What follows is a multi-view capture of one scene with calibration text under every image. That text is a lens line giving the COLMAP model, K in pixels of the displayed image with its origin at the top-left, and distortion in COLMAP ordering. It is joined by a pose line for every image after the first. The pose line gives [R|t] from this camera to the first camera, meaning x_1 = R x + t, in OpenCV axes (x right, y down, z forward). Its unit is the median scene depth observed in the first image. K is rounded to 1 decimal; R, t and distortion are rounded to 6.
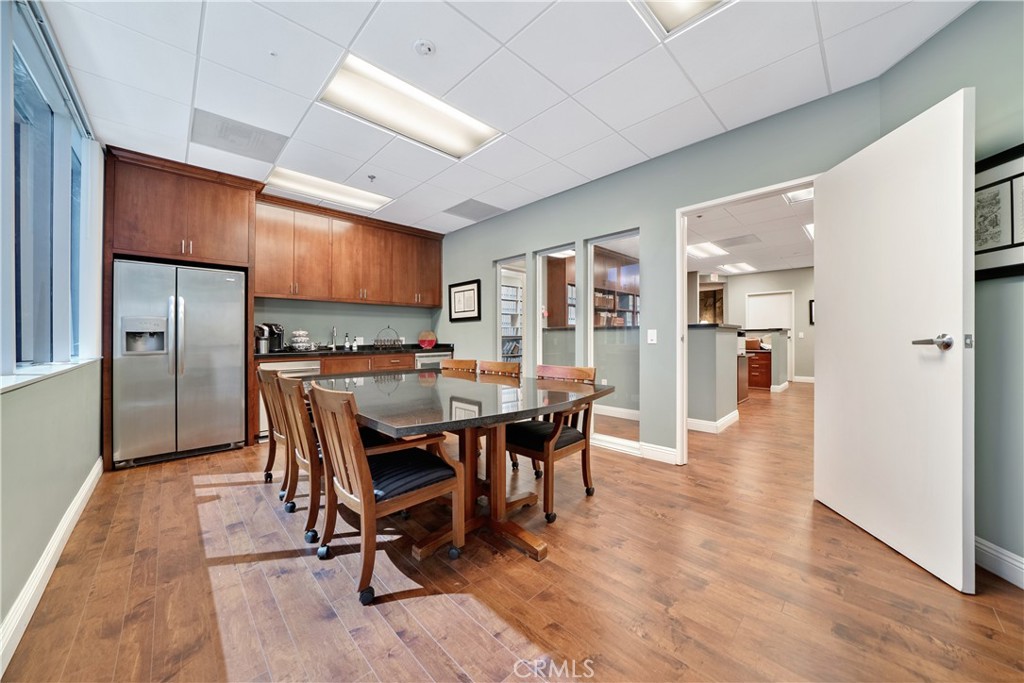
lens RADIAL K [[357.6, 0, 506.7], [0, 357.6, 335.4], [0, 0, 1]] dist [-0.023775, 0.001560]
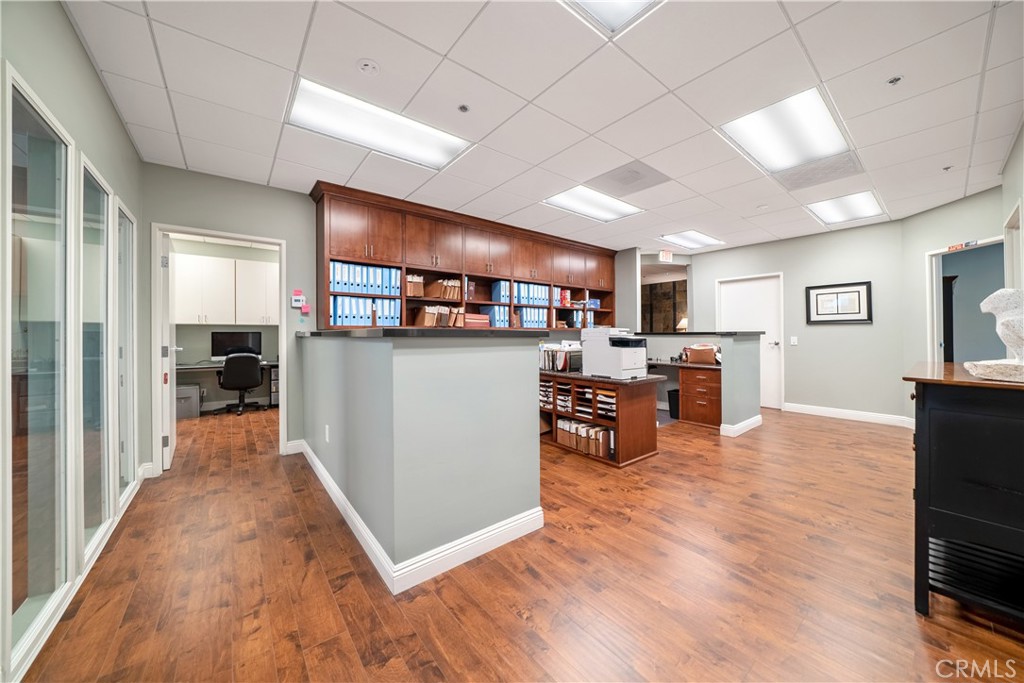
lens RADIAL K [[357.6, 0, 504.6], [0, 357.6, 332.8], [0, 0, 1]] dist [-0.023775, 0.001560]
pose [[0.994542, 0.004738, -0.104232, 0.707409], [-0.004426, 0.999985, 0.003224, -0.028442], [0.104246, -0.002745, 0.994548, 0.551501]]
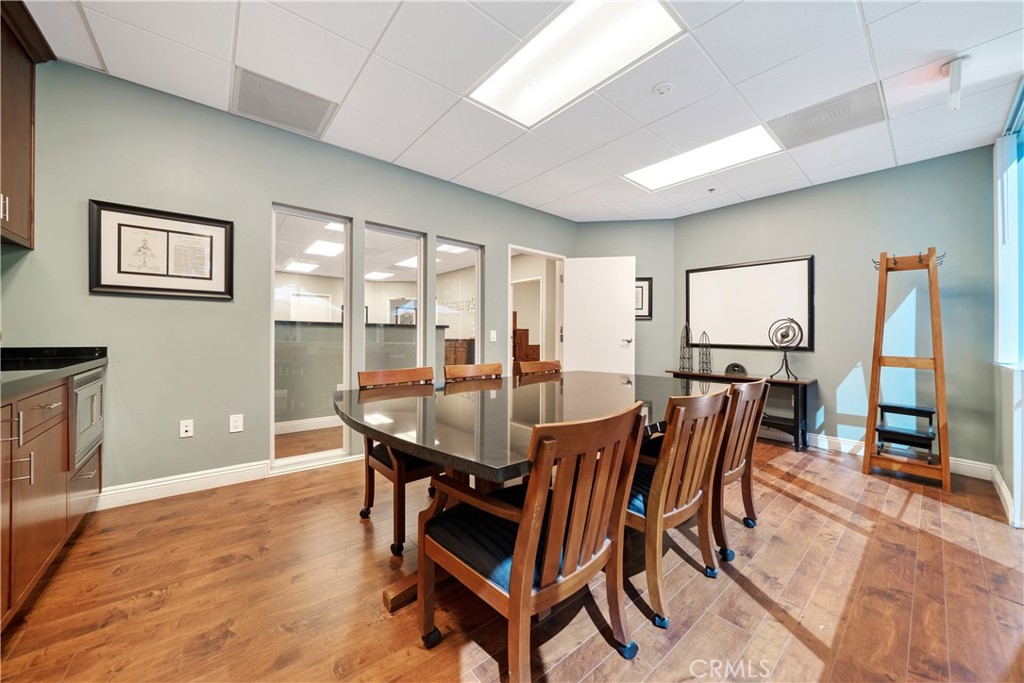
lens RADIAL K [[357.6, 0, 503.4], [0, 357.6, 342.1], [0, 0, 1]] dist [-0.023775, 0.001560]
pose [[0.084596, -0.010212, 0.996363, -0.624284], [-0.018008, 0.999768, 0.011776, 0.006652], [-0.996253, -0.018938, 0.084393, 0.624738]]
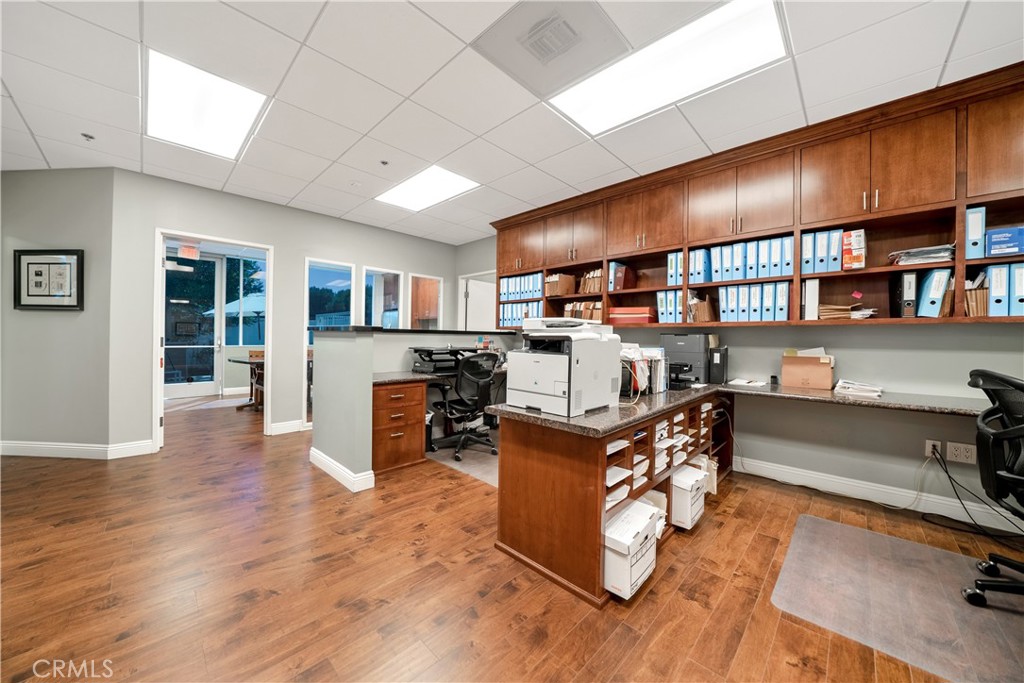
lens RADIAL K [[357.6, 0, 506.2], [0, 357.6, 337.9], [0, 0, 1]] dist [-0.023775, 0.001560]
pose [[0.036227, 0.008769, -0.999305, 1.322831], [-0.004572, 0.999952, 0.008609, -0.015915], [0.999333, 0.004257, 0.036265, 1.306635]]
